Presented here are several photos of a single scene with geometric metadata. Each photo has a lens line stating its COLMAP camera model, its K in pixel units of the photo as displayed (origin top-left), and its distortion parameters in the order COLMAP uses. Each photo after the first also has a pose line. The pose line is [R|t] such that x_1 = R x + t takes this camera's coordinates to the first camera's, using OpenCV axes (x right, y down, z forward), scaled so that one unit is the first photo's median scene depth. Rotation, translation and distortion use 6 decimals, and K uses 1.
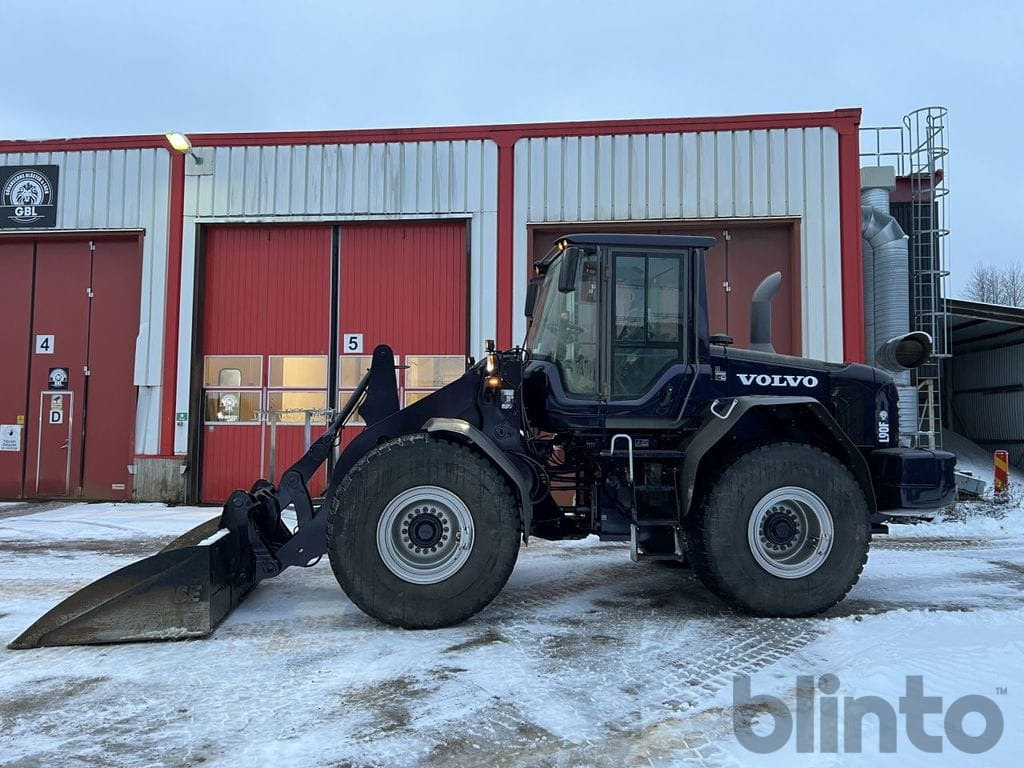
lens RADIAL K [[757.9, 0, 507.6], [0, 757.9, 386.9], [0, 0, 1]] dist [0.058205, -0.062691]
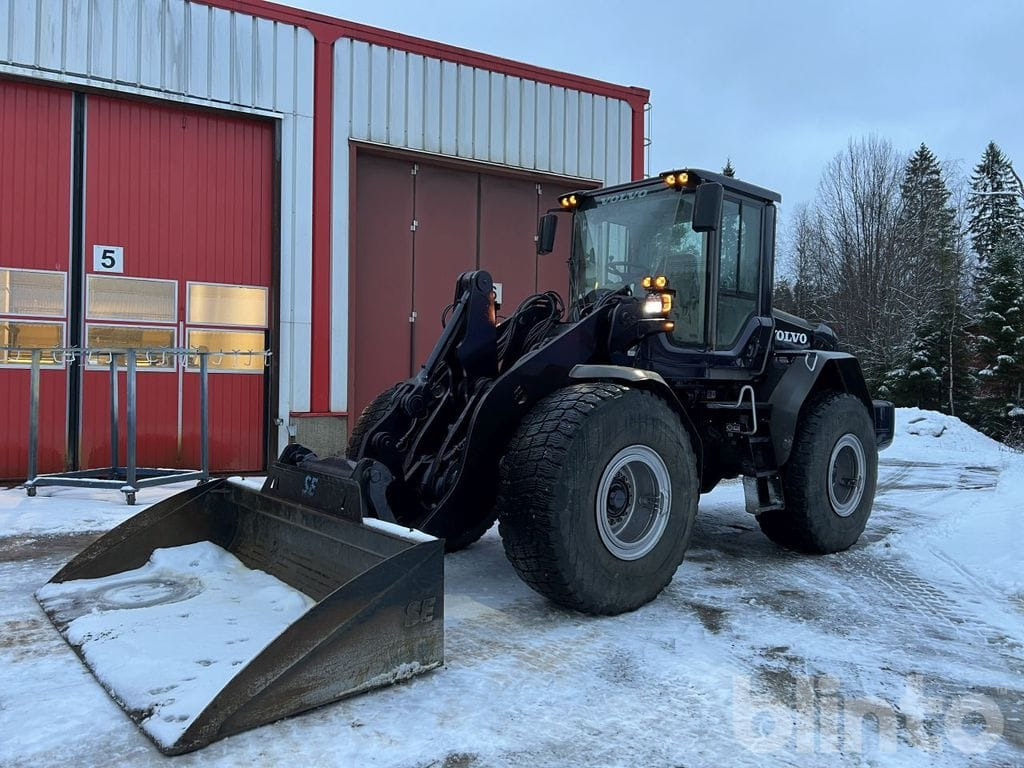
lens RADIAL K [[764.7, 0, 503.6], [0, 764.7, 375.9], [0, 0, 1]] dist [0.058162, -0.062298]
pose [[0.835702, 0.014263, 0.548999, -0.566675], [-0.042059, 0.998389, 0.038086, 0.022317], [-0.547571, -0.054919, 0.834955, 0.301845]]
